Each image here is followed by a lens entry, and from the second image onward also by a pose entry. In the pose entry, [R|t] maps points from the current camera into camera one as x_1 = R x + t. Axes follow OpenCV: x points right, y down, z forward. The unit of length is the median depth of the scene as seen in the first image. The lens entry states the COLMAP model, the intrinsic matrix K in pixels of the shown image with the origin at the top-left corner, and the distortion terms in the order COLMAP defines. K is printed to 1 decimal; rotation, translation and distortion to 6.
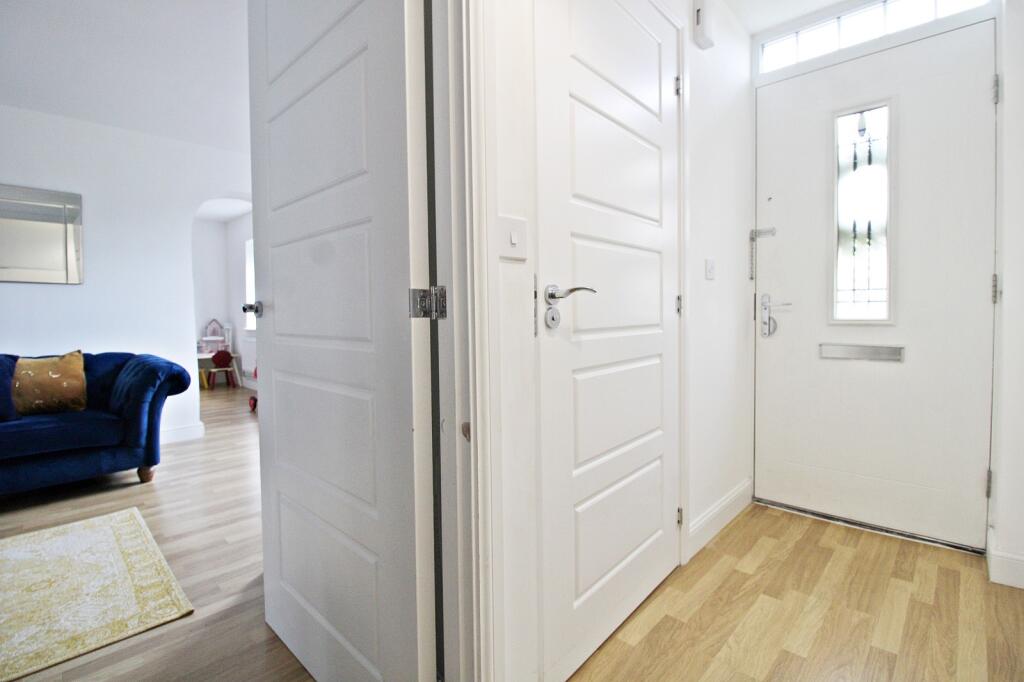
lens RADIAL K [[476.1, 0, 519.5], [0, 476.1, 328.0], [0, 0, 1]] dist [-0.000752, -0.015698]
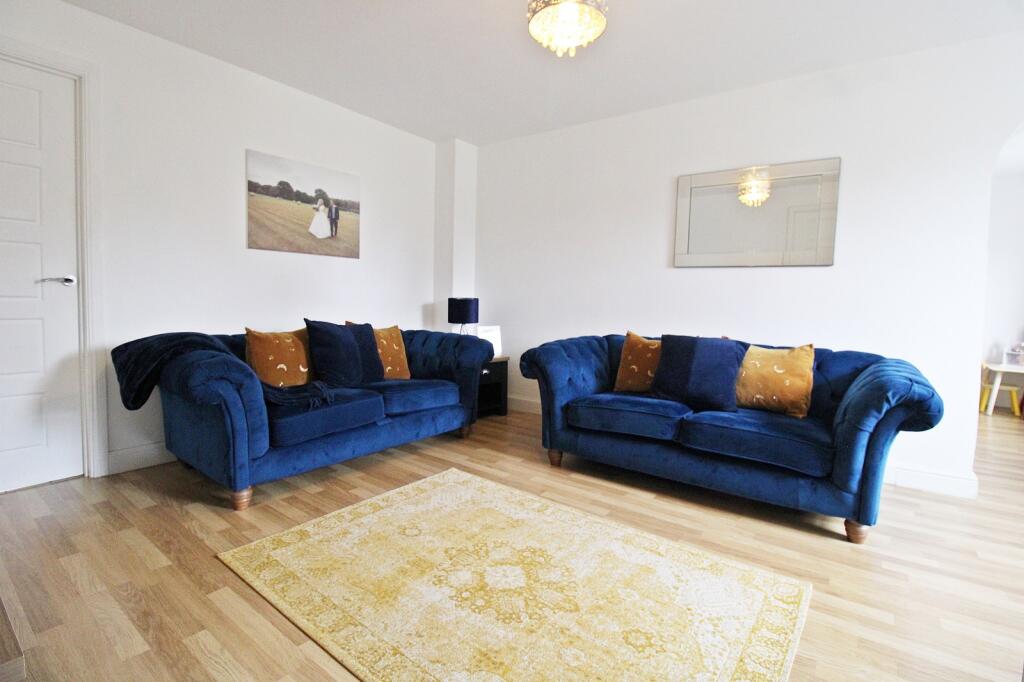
lens RADIAL K [[476.1, 0, 519.5], [0, 476.1, 328.0], [0, 0, 1]] dist [-0.000752, -0.015698]
pose [[0.121096, 0.072511, -0.989989, -0.184624], [-0.057771, 0.996153, 0.065896, -0.007438], [0.990958, 0.049213, 0.124819, 0.410716]]
